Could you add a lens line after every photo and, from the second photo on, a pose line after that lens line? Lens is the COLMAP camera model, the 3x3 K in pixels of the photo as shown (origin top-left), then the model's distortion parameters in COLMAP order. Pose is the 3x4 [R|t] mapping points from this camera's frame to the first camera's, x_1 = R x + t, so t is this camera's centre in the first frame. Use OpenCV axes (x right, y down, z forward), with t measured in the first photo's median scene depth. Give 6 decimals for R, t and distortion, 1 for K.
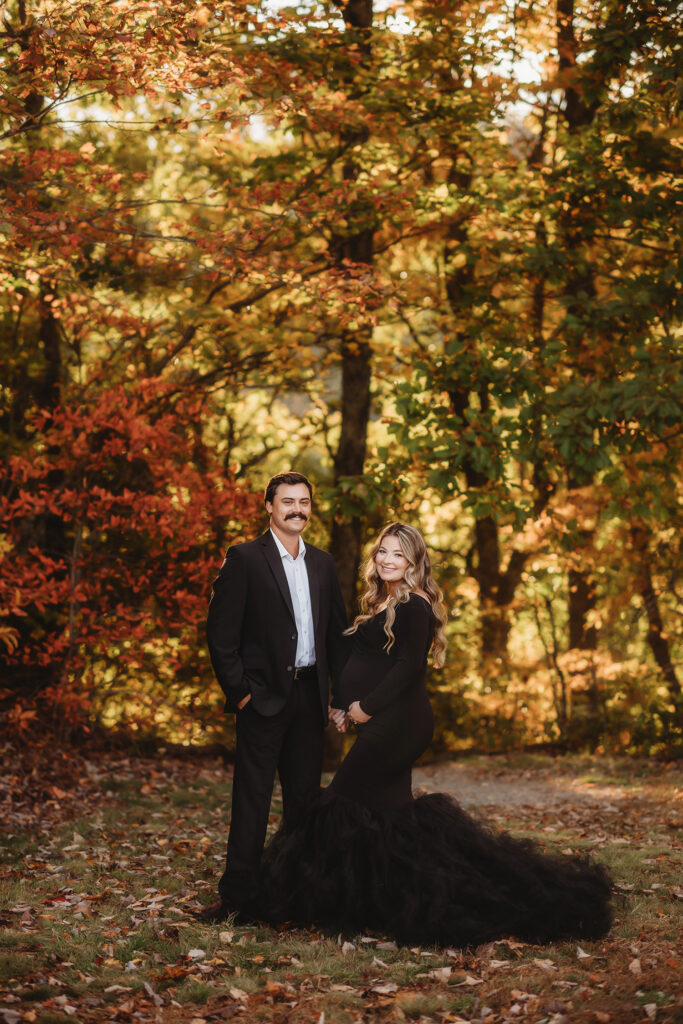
lens RADIAL K [[2488.9, 0, 341.5], [0, 2488.9, 512.0], [0, 0, 1]] dist [-0.104612, 0.368974]
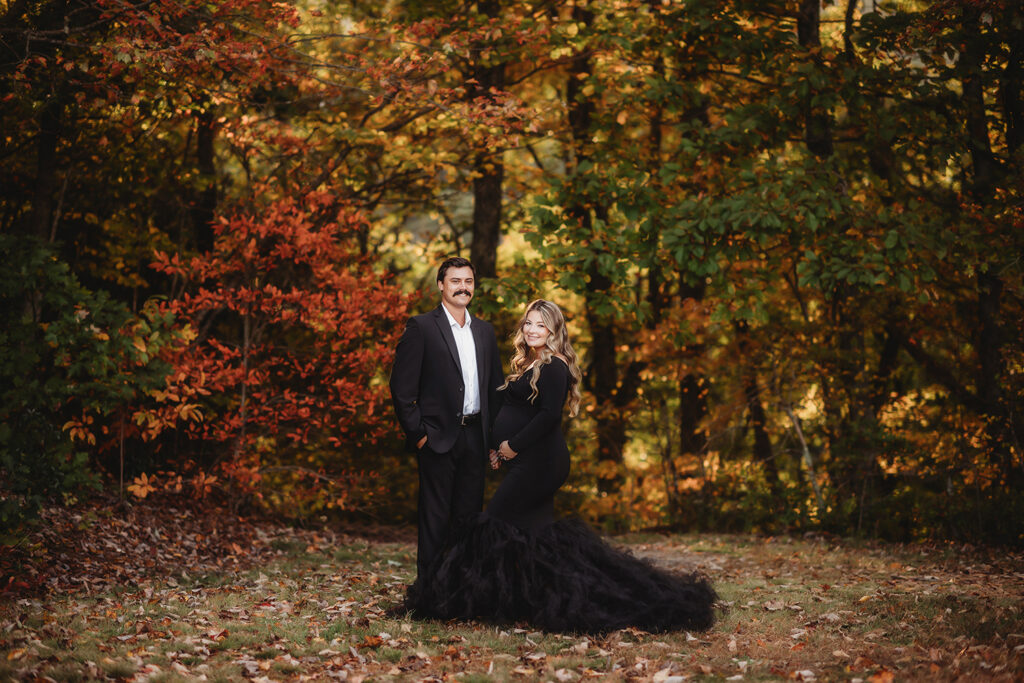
lens RADIAL K [[2488.9, 0, 512.0], [0, 2488.9, 341.5], [0, 0, 1]] dist [-0.104612, 0.368974]
pose [[0.999676, 0.010581, 0.023156, -0.013430], [-0.010552, 0.999943, -0.001391, 0.016215], [-0.023169, 0.001147, 0.999731, -0.142294]]
